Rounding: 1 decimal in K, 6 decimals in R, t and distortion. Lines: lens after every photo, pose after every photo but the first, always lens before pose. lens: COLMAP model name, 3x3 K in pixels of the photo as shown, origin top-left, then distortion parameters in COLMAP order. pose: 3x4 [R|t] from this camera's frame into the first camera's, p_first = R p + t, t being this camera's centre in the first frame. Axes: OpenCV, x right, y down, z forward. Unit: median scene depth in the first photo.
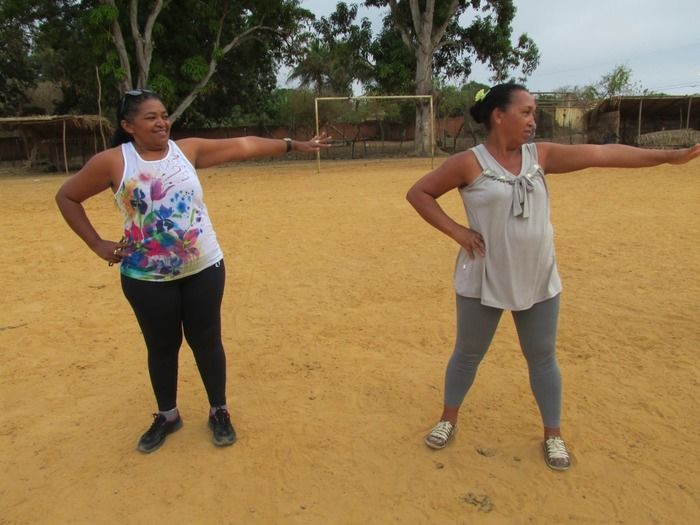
lens RADIAL K [[578.6, 0, 345.8], [0, 578.6, 254.4], [0, 0, 1]] dist [-0.030083, 0.008137]
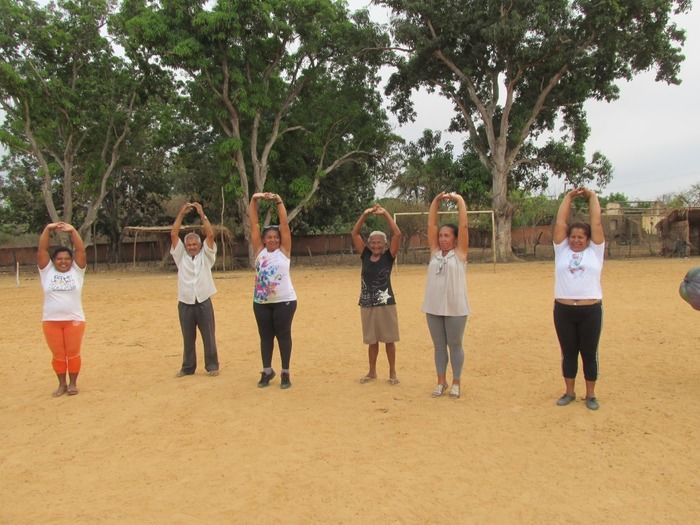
lens RADIAL K [[578.6, 0, 345.8], [0, 578.6, 254.4], [0, 0, 1]] dist [-0.030083, 0.008137]
pose [[0.984319, 0.008291, -0.176201, 0.037029], [-0.039624, 0.983760, -0.175061, 0.017511], [0.171888, 0.179297, 0.968662, -0.103352]]
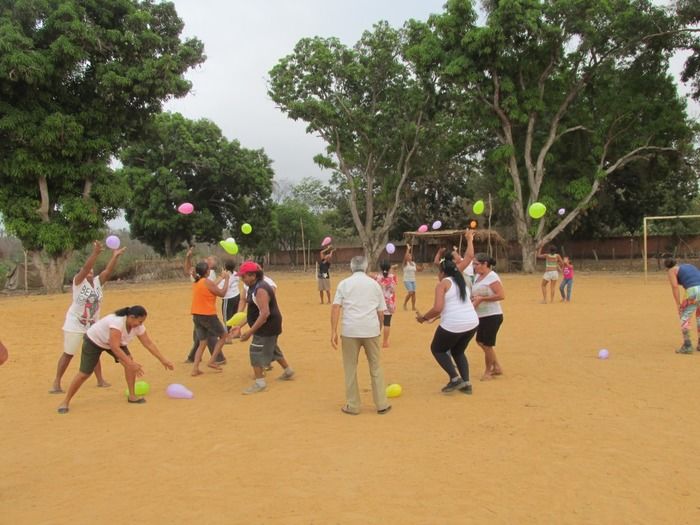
lens RADIAL K [[578.6, 0, 345.8], [0, 578.6, 254.4], [0, 0, 1]] dist [-0.030083, 0.008137]
pose [[0.736911, 0.022751, -0.675607, 0.165059], [-0.142934, 0.982081, -0.122832, 0.011765], [0.660706, 0.187084, 0.726957, -0.107700]]
